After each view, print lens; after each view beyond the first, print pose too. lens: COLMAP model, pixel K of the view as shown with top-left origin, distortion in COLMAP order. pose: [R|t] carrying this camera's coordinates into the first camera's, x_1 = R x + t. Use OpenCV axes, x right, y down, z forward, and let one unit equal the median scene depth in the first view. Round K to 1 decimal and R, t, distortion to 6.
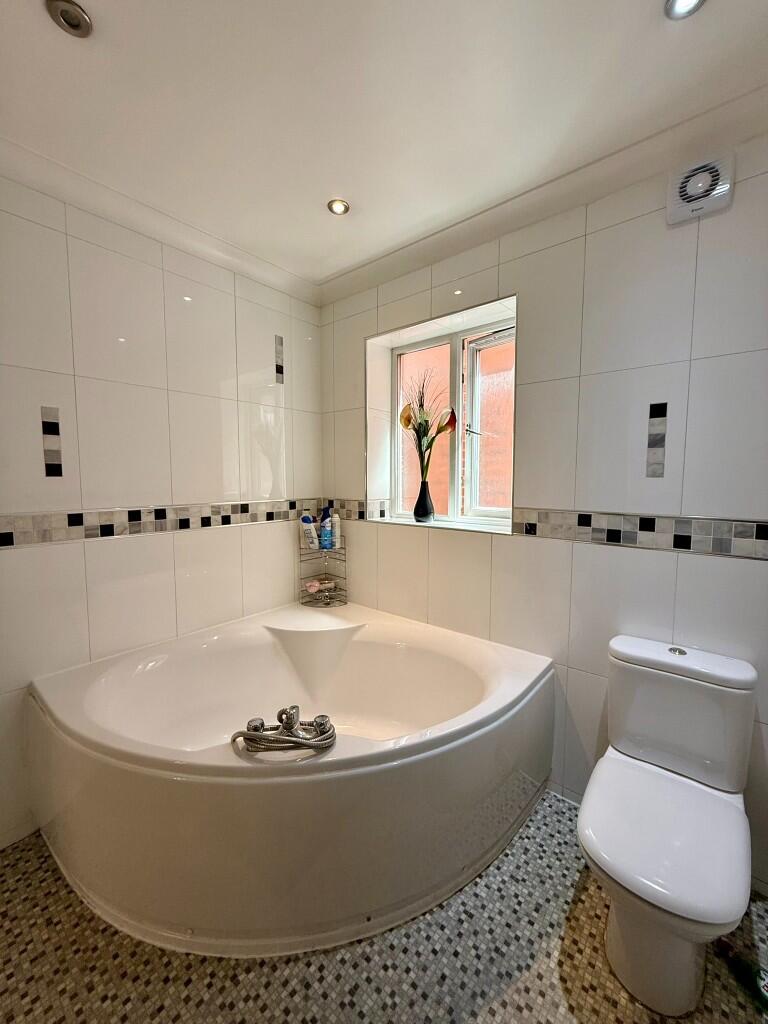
lens RADIAL K [[406.6, 0, 391.9], [0, 406.6, 511.8], [0, 0, 1]] dist [-0.002967, 0.000033]
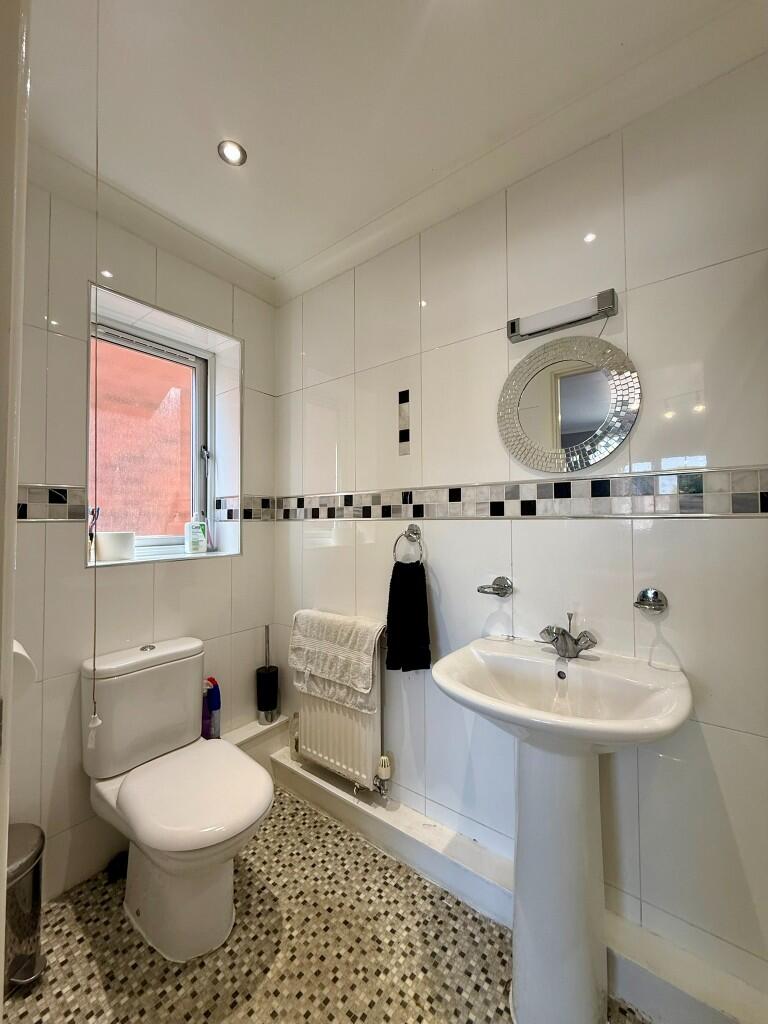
lens RADIAL K [[406.6, 0, 390.9], [0, 406.6, 512.5], [0, 0, 1]] dist [-0.002967, 0.000033]
pose [[-0.061965, 0.022369, 0.997828, -0.973628], [0.078515, 0.996760, -0.017470, 0.028833], [-0.994985, 0.077262, -0.063521, 0.800684]]
